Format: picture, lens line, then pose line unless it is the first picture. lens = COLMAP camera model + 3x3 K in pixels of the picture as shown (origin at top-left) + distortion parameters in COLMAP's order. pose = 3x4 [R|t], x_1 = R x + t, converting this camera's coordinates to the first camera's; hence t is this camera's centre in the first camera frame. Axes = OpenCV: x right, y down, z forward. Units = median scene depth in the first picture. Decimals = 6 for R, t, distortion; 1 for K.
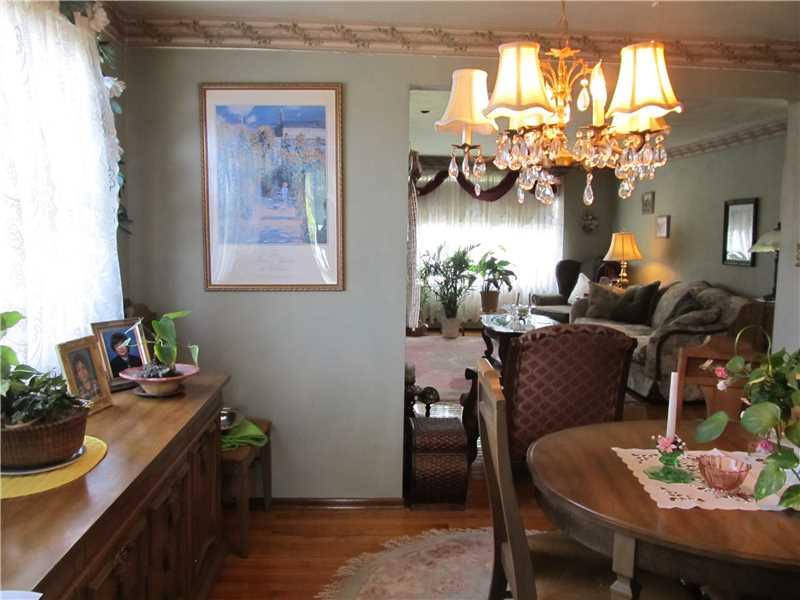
lens RADIAL K [[674.3, 0, 404.3], [0, 674.3, 302.4], [0, 0, 1]] dist [-0.054753, 0.013452]
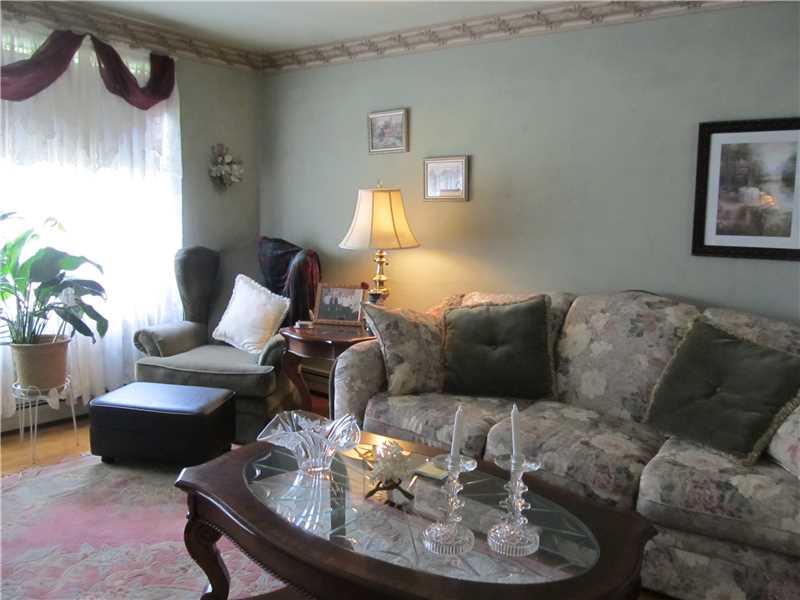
lens RADIAL K [[674.3, 0, 404.3], [0, 674.3, 302.4], [0, 0, 1]] dist [-0.054753, 0.013452]
pose [[0.650297, -0.093262, 0.753934, -0.018336], [0.061009, 0.995642, 0.070538, -0.050898], [-0.757226, 0.000126, 0.653153, 0.608878]]
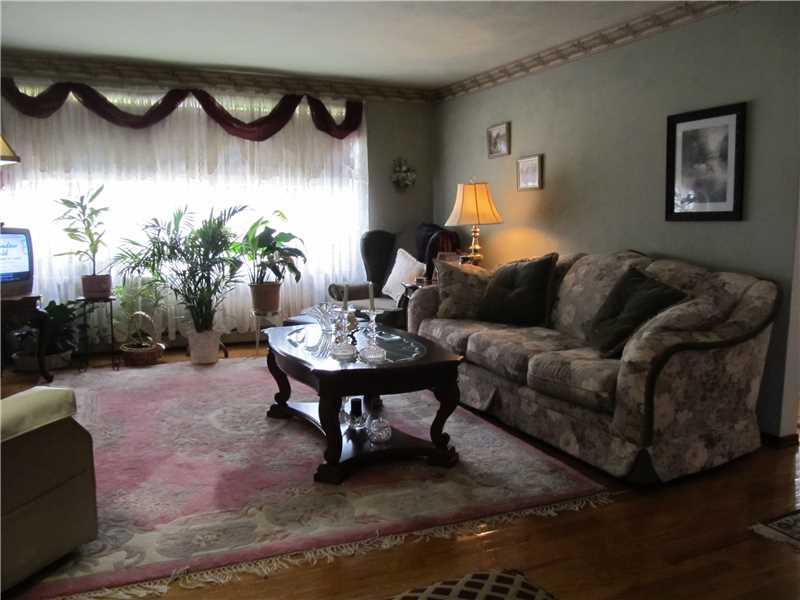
lens RADIAL K [[674.3, 0, 404.3], [0, 674.3, 302.4], [0, 0, 1]] dist [-0.054753, 0.013452]
pose [[0.930945, -0.060193, 0.360164, 0.021176], [0.053528, 0.998161, 0.028459, -0.009237], [-0.361215, -0.007215, 0.932455, 0.371900]]
